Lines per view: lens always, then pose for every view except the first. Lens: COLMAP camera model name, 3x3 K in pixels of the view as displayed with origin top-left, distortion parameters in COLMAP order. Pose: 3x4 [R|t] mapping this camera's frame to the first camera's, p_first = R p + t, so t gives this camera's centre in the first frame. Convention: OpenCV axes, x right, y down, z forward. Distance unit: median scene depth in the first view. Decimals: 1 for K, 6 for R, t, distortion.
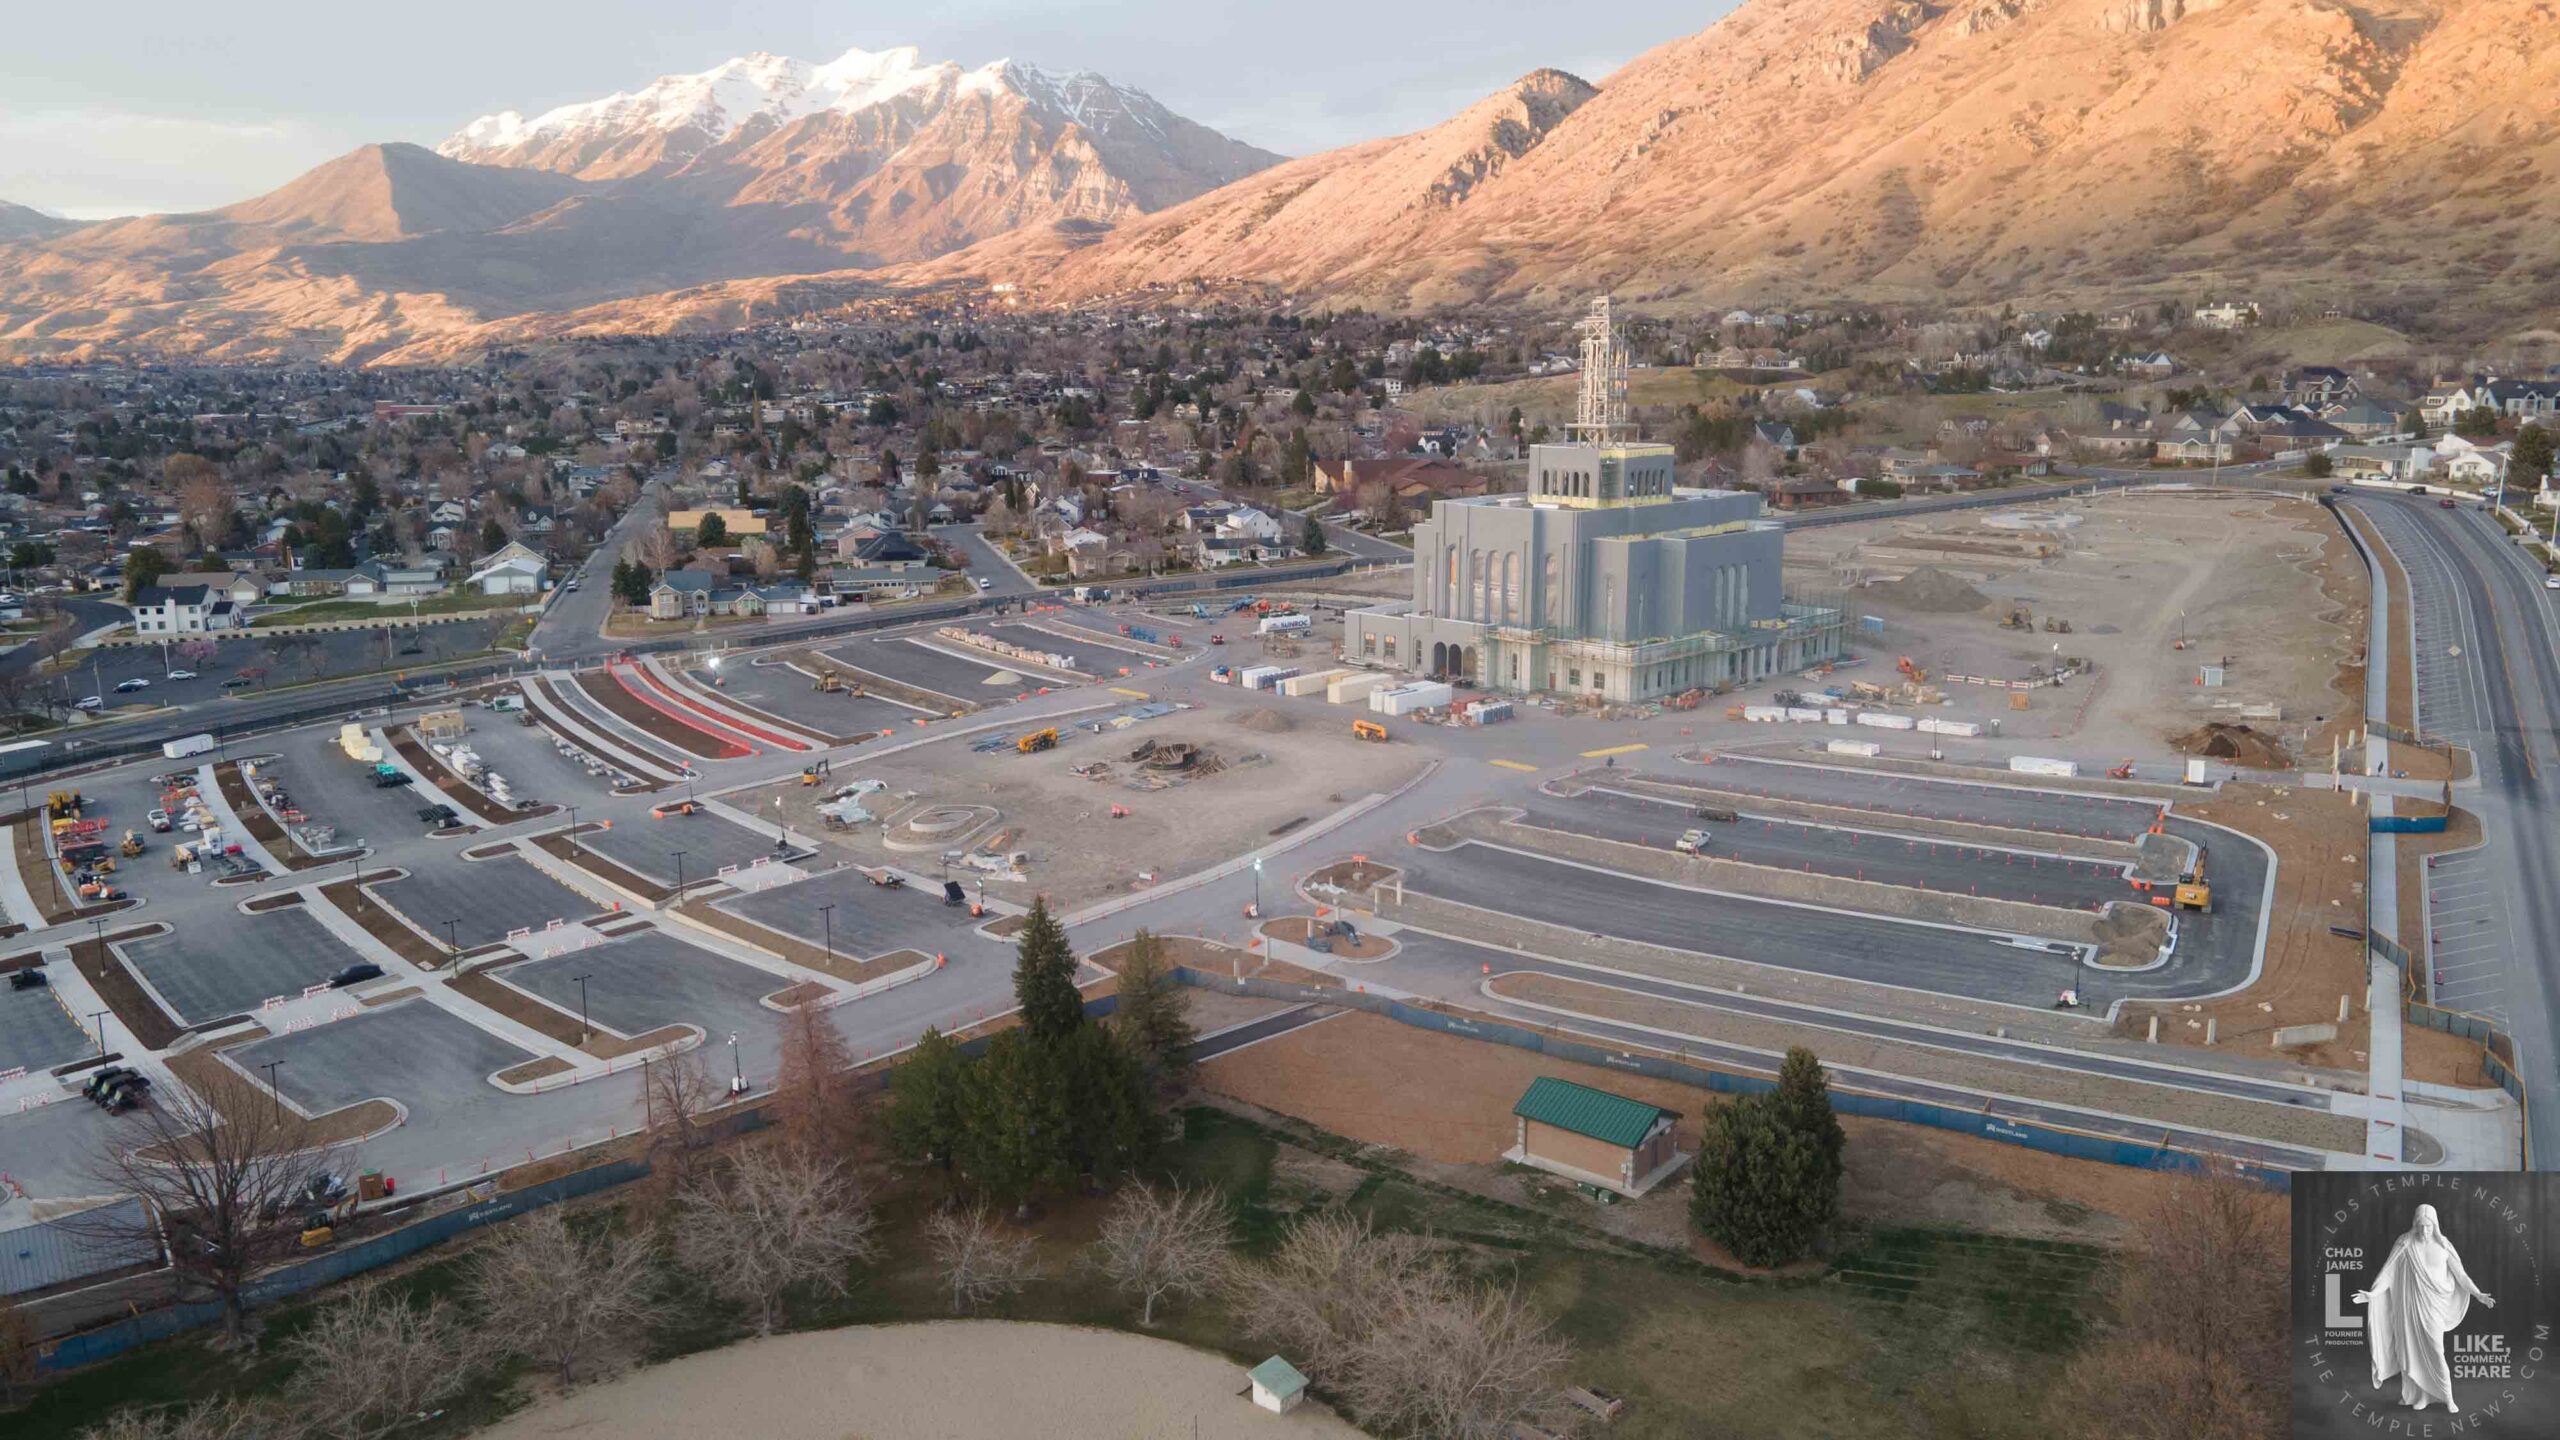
lens RADIAL K [[1868.0, 0, 1276.7], [0, 1868.0, 719.0], [0, 0, 1]] dist [0.017684, 0.047992]
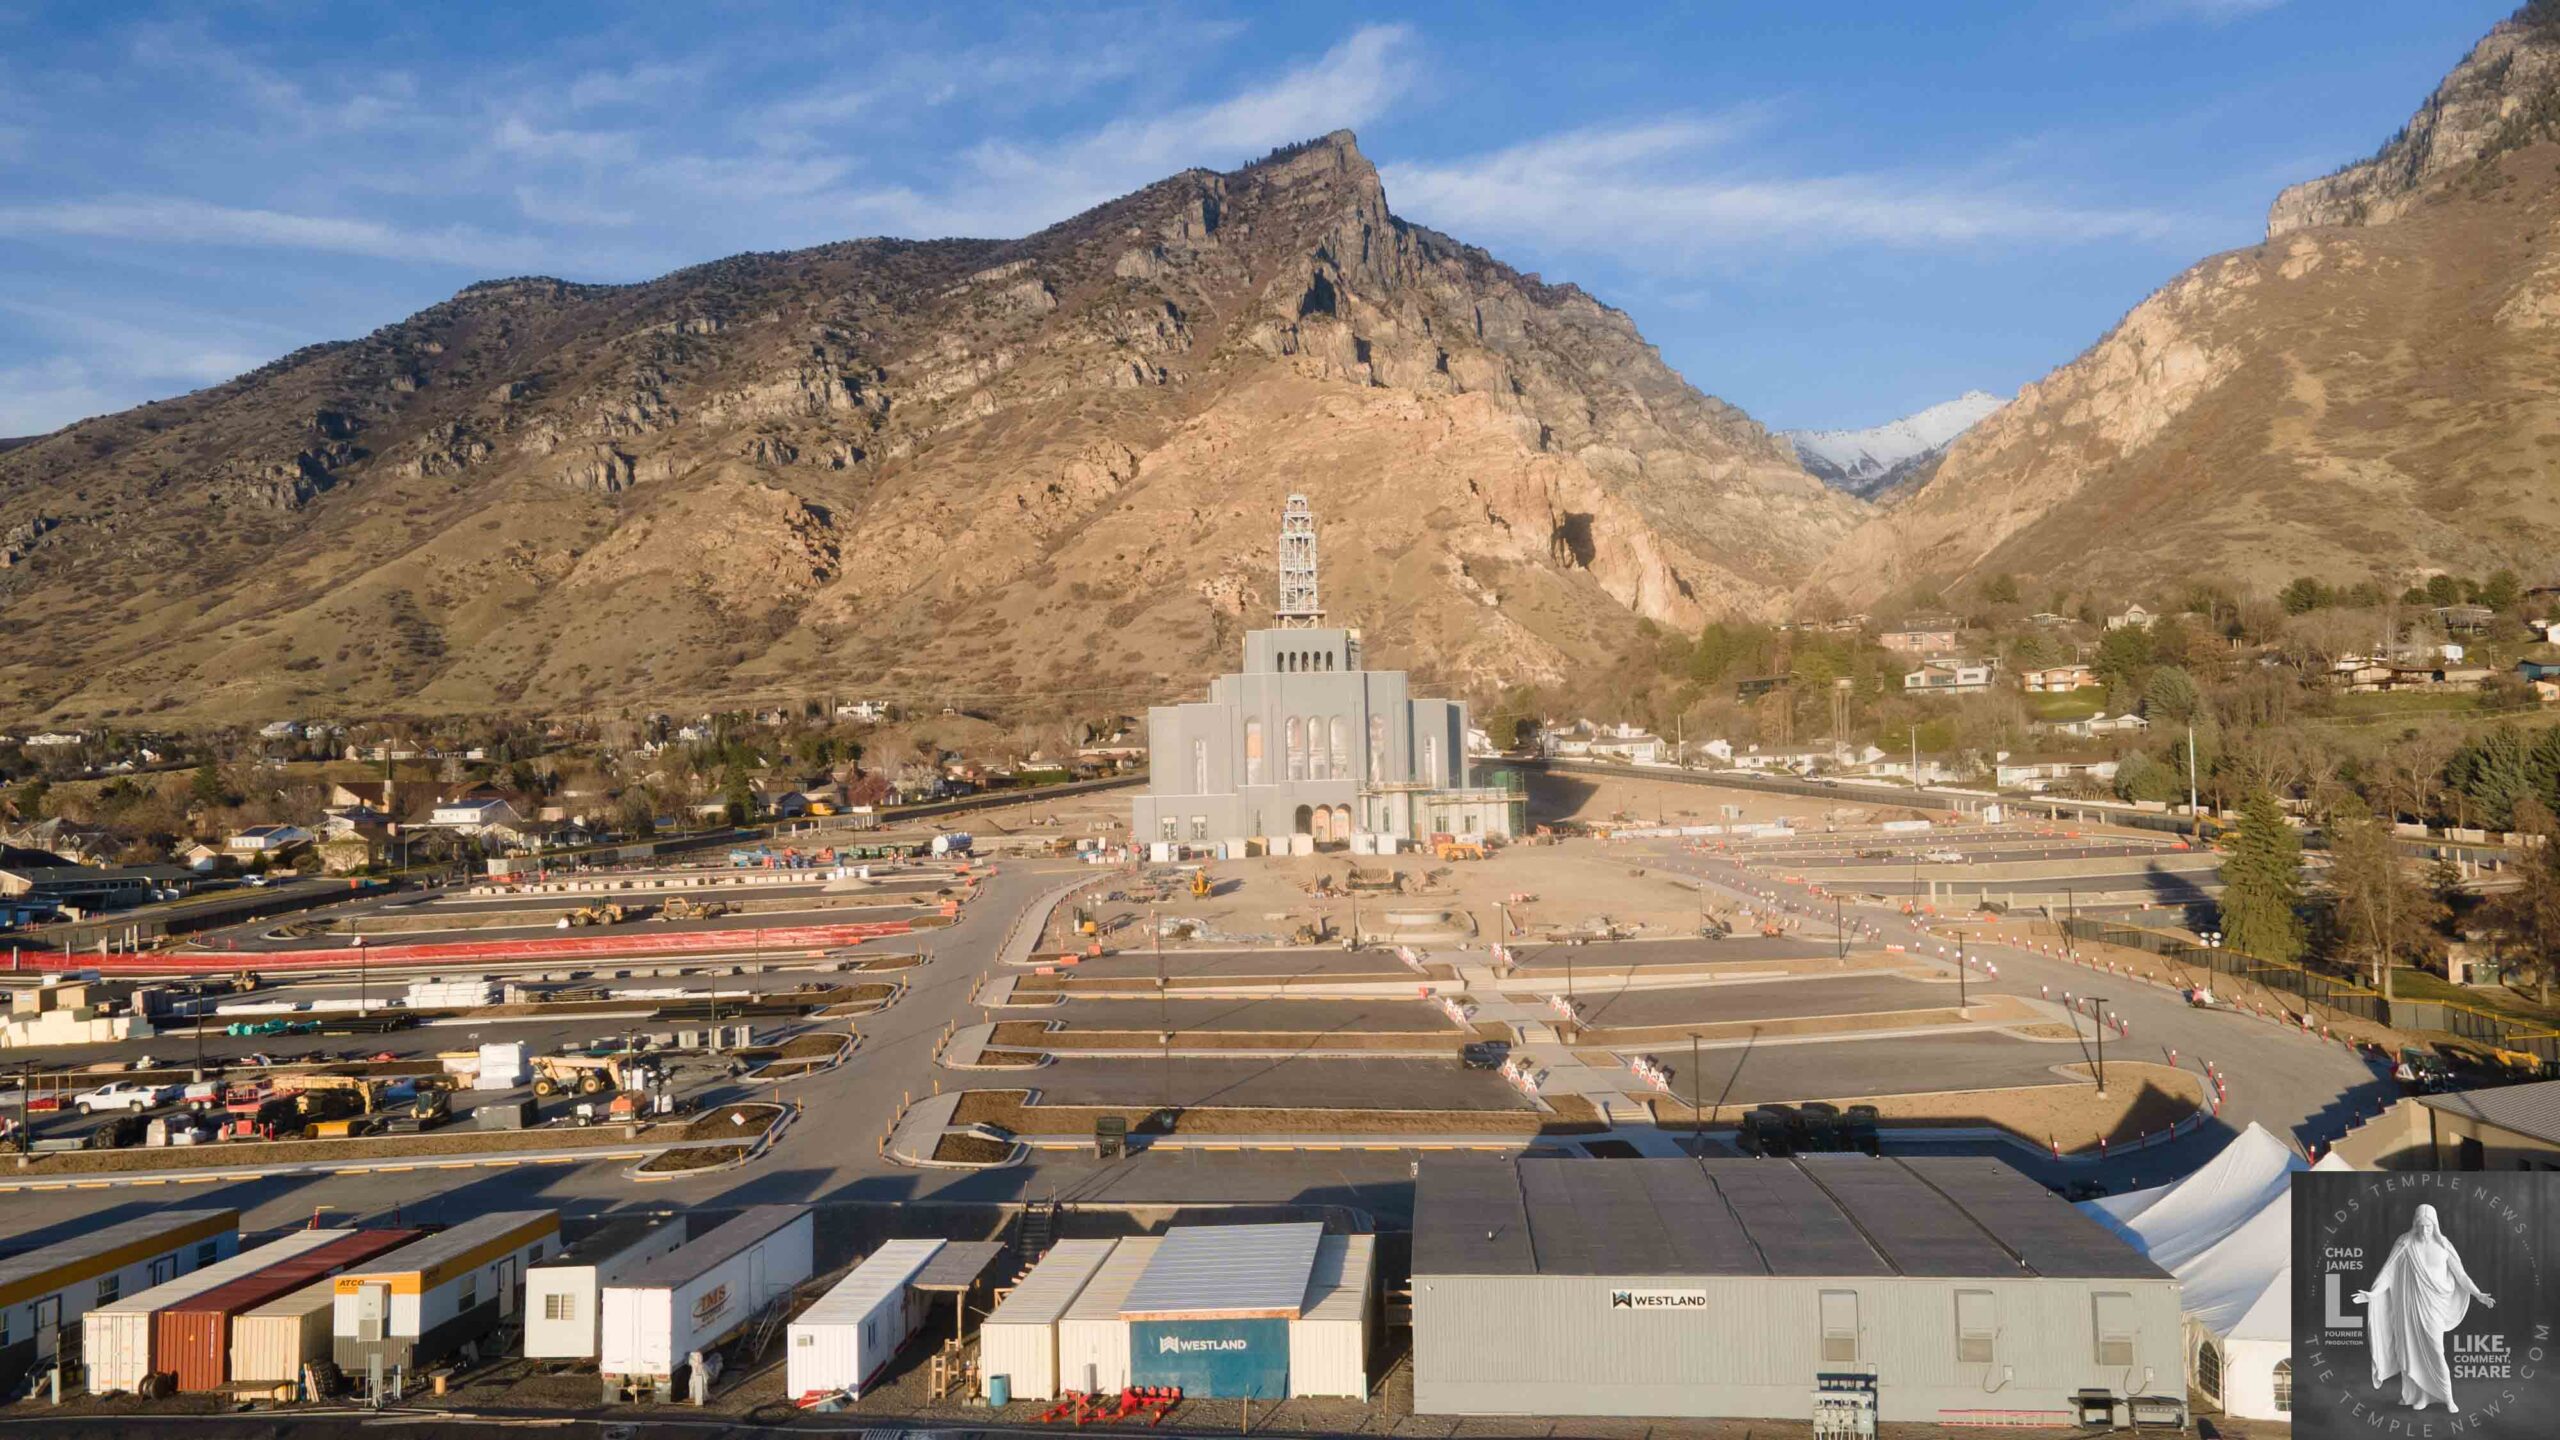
lens RADIAL K [[1868.0, 0, 1279.6], [0, 1868.0, 718.8], [0, 0, 1]] dist [0.017684, 0.047992]
pose [[0.643659, 0.019636, 0.765061, -0.149572], [0.171559, 0.970528, -0.169245, 0.017363], [-0.745836, 0.240189, 0.621320, 0.090199]]
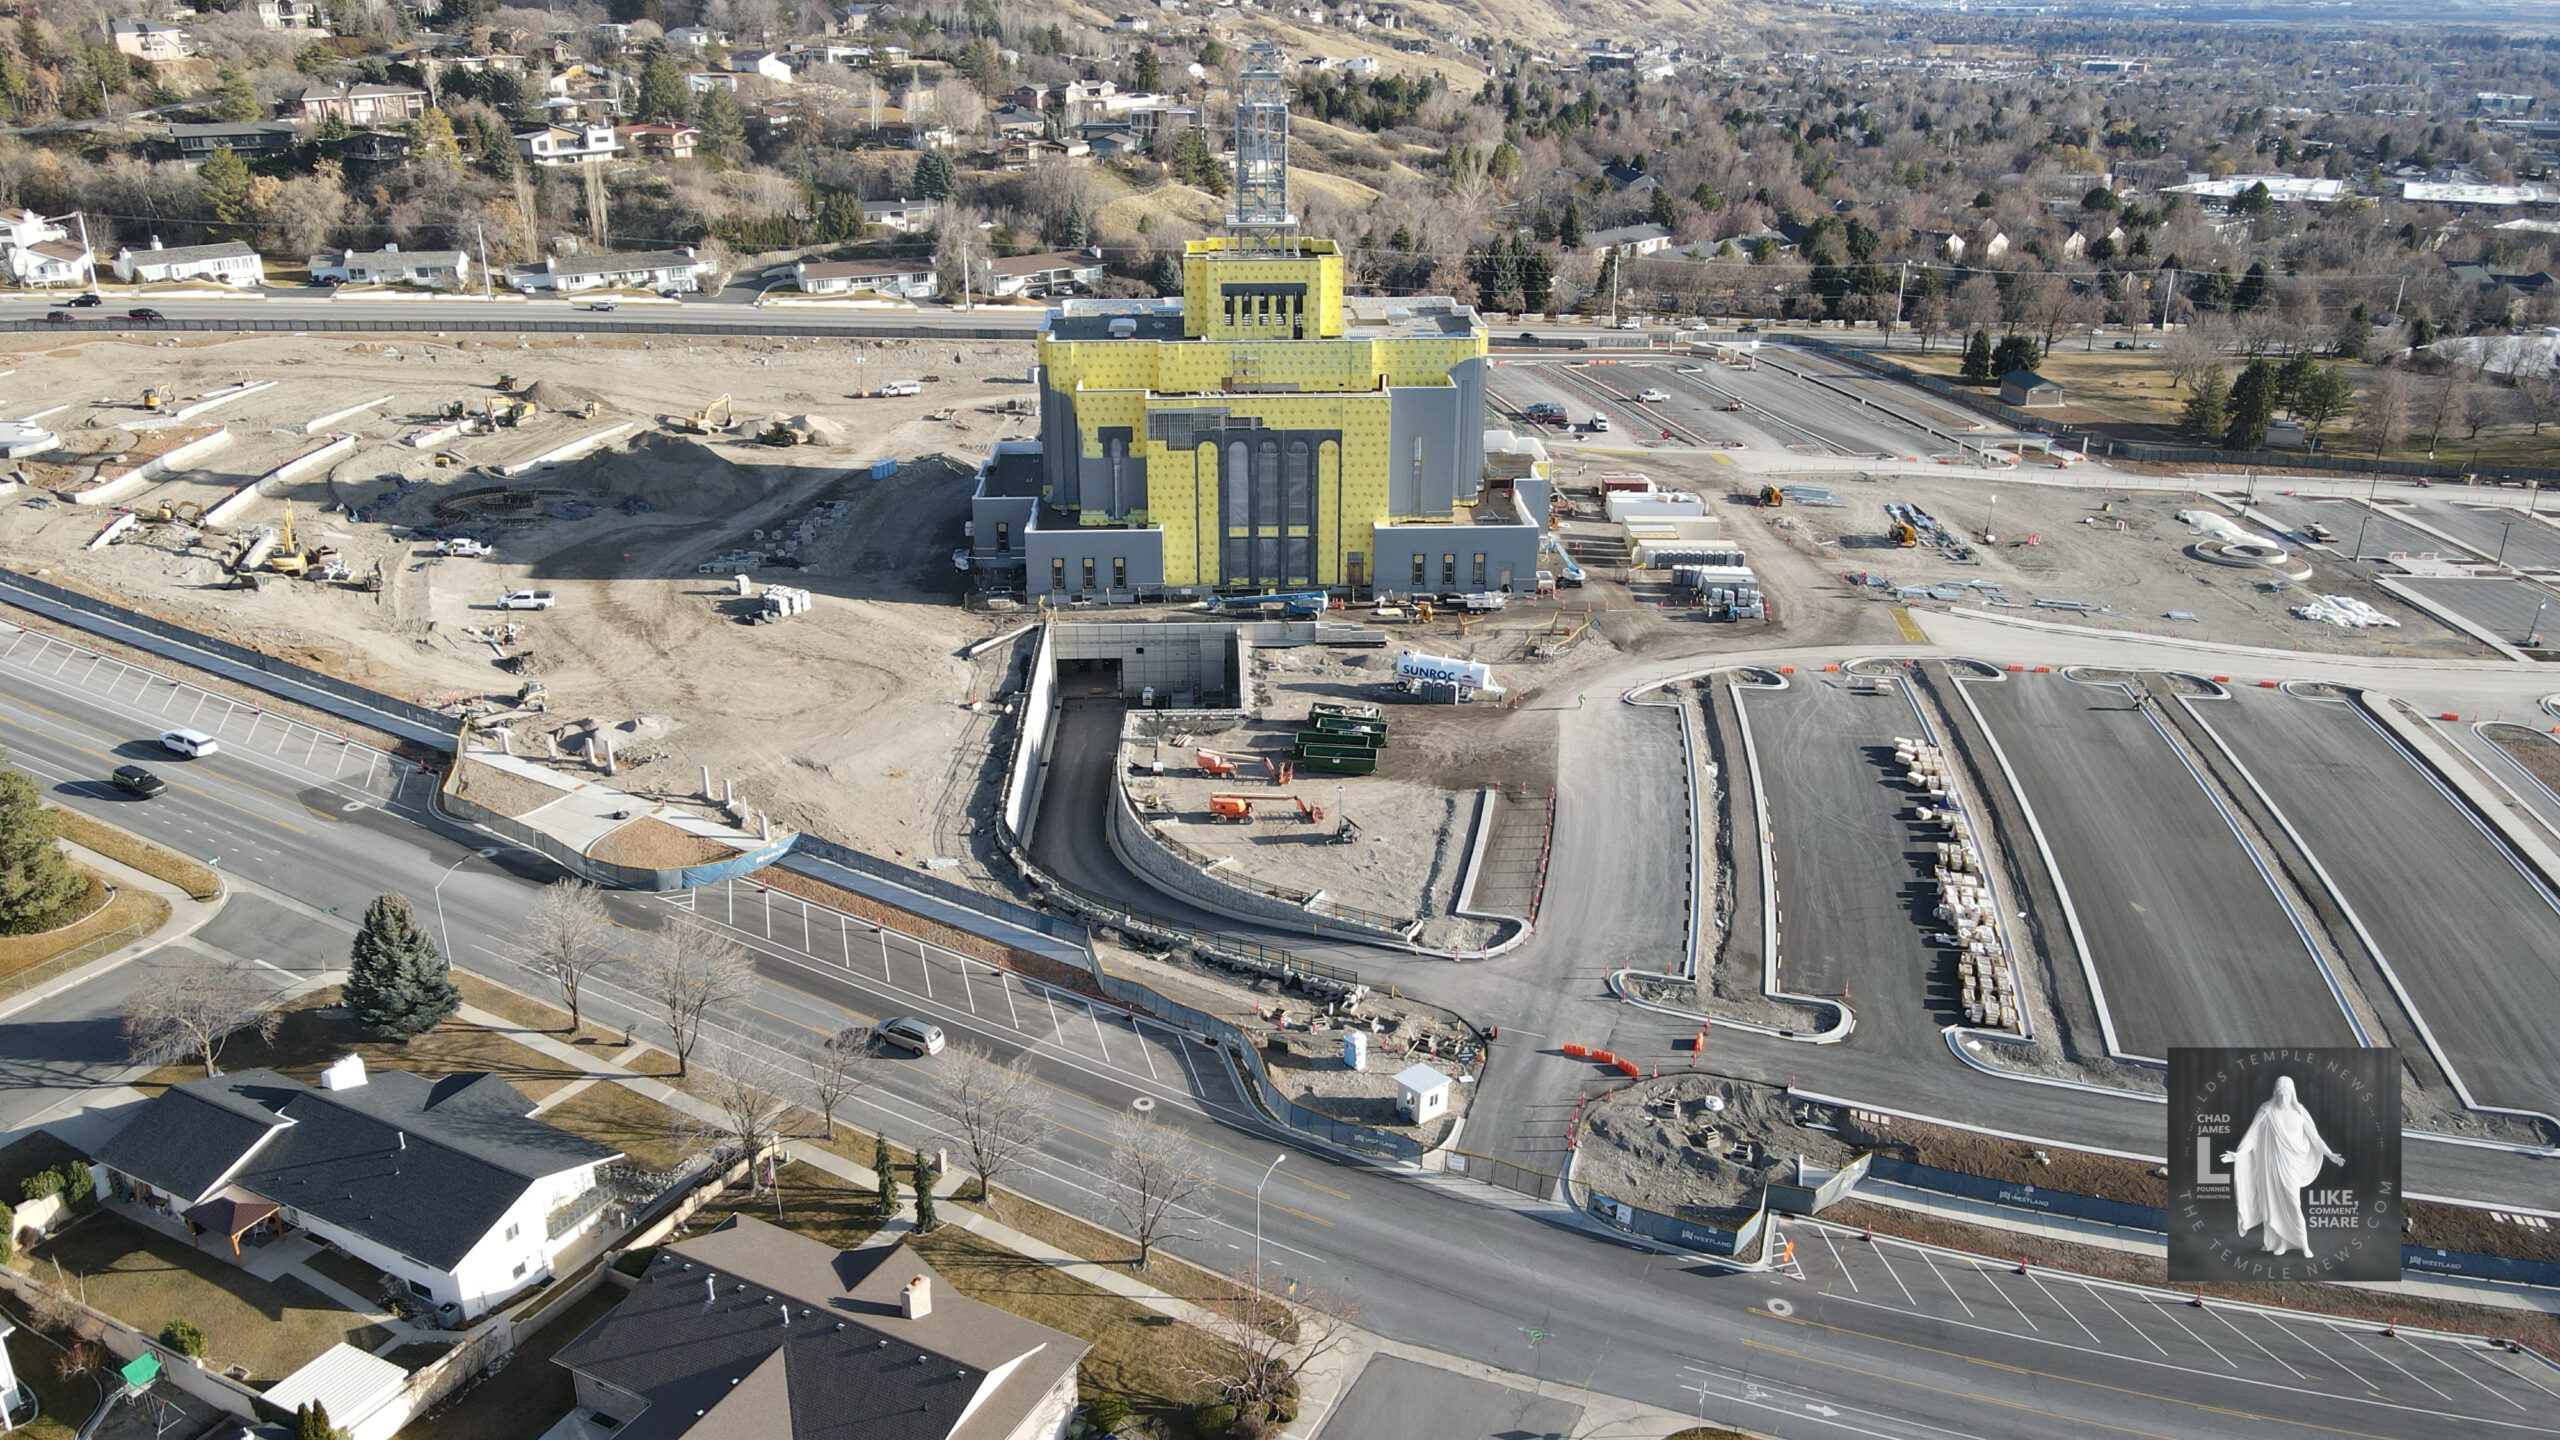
lens RADIAL K [[1891.4, 0, 1278.3], [0, 1891.4, 718.1], [0, 0, 1]] dist [-0.001794, 0.029961]
pose [[-0.742773, -0.246314, 0.622590, -0.082169], [0.132364, 0.857499, 0.497167, -0.085647], [-0.656330, 0.451690, -0.604324, 0.366717]]
